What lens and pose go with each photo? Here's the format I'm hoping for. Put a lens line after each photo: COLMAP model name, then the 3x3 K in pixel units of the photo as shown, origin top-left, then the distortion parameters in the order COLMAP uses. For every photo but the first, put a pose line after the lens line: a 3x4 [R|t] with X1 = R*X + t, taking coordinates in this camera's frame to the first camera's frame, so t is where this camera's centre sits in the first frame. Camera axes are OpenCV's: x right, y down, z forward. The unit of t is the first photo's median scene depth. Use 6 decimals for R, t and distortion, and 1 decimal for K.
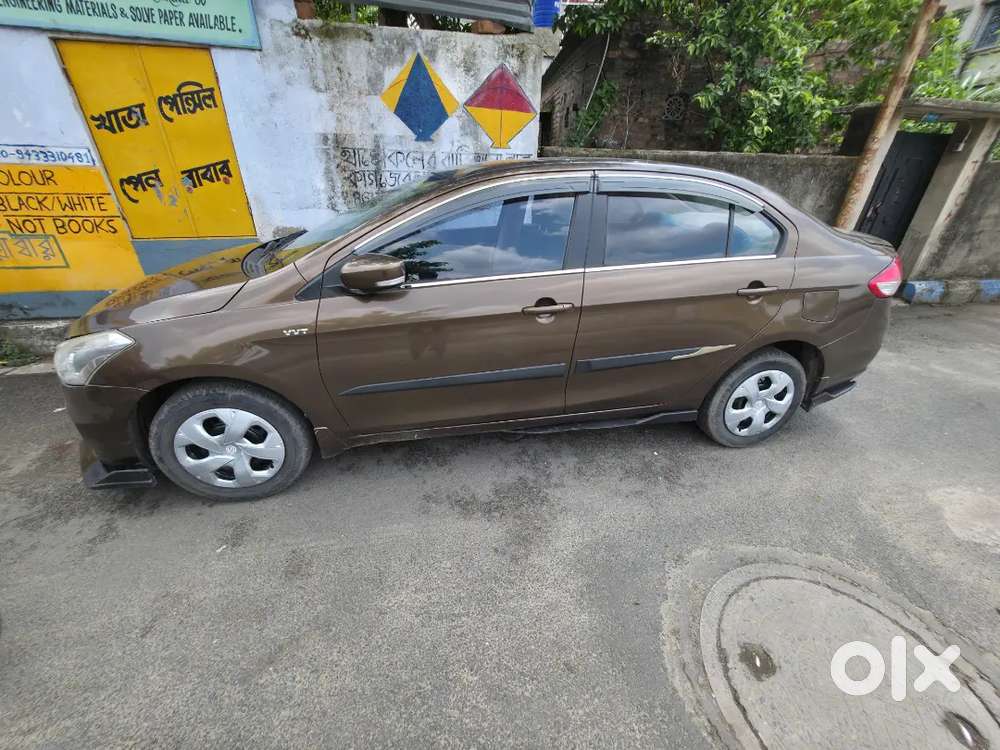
lens RADIAL K [[404.0, 0, 495.3], [0, 404.0, 370.9], [0, 0, 1]] dist [0.002275, -0.000064]
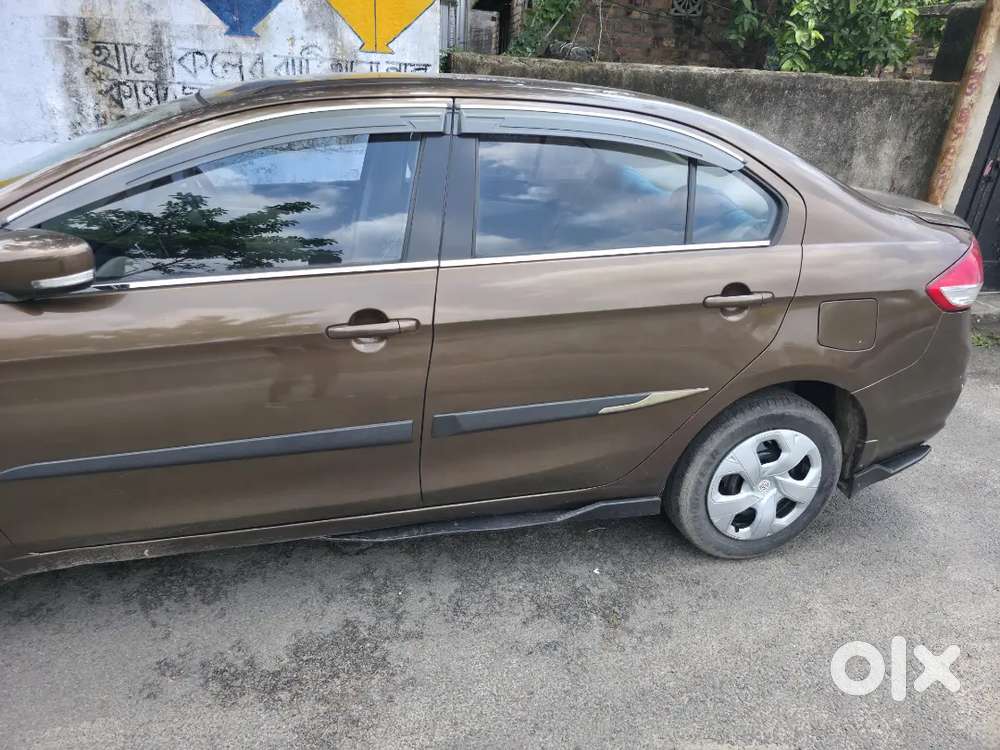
lens RADIAL K [[669.1, 0, 492.0], [0, 669.1, 367.2], [0, 0, 1]] dist [0.047755, -0.040478]
pose [[0.998023, 0.004205, 0.062701, 0.150173], [-0.000196, 0.997963, -0.063799, -0.022686], [-0.062842, 0.063661, 0.995991, 0.020974]]
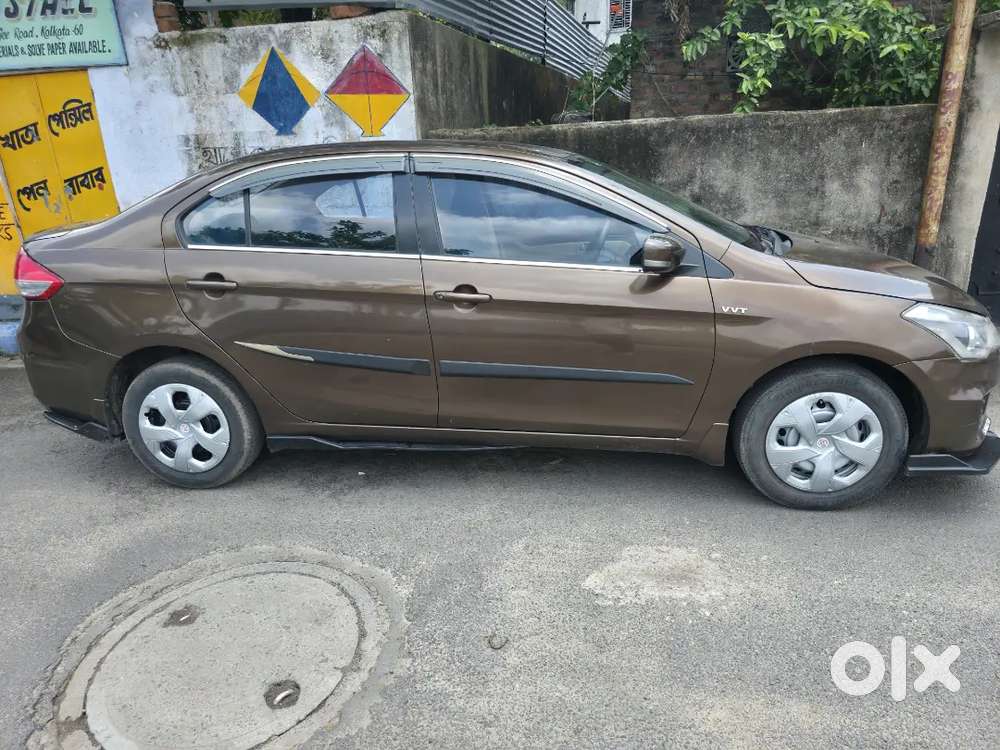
lens RADIAL K [[669.1, 0, 497.3], [0, 669.1, 381.7], [0, 0, 1]] dist [0.047755, -0.040478]
pose [[0.941924, 0.047664, -0.332427, 0.911653], [-0.095911, 0.986829, -0.130269, 0.139884], [0.321839, 0.154587, 0.934089, -0.186742]]
